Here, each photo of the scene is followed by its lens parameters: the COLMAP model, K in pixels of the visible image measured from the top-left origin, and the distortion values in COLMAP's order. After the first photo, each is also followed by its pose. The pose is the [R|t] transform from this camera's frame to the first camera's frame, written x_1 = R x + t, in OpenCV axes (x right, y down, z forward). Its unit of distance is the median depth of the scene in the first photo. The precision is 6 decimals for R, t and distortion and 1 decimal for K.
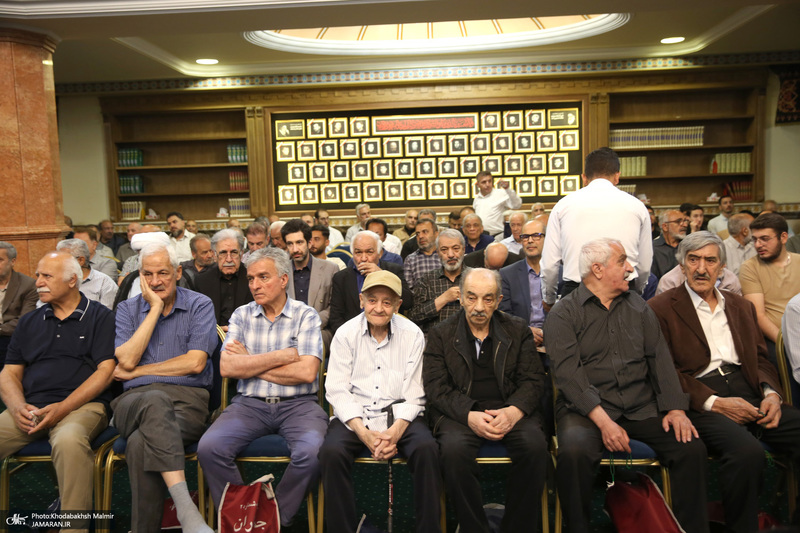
lens RADIAL K [[650.9, 0, 400.0], [0, 650.9, 266.5], [0, 0, 1]] dist [-0.001550, 0.001256]
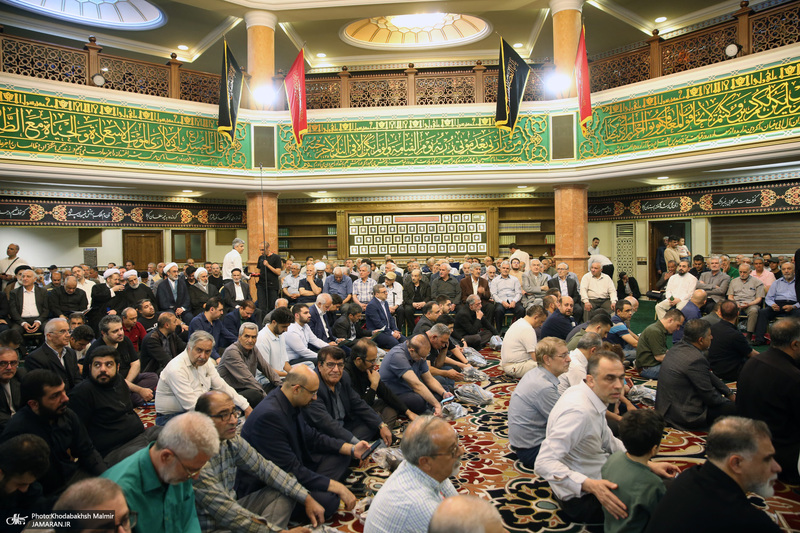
lens RADIAL K [[539.1, 0, 400.0], [0, 539.1, 266.5], [0, 0, 1]] dist [-0.108489, 0.083873]
pose [[0.999276, 0.017248, -0.033902, 0.046223], [-0.019973, 0.996452, -0.081755, 0.093324], [0.032372, 0.082373, 0.996076, -0.819794]]
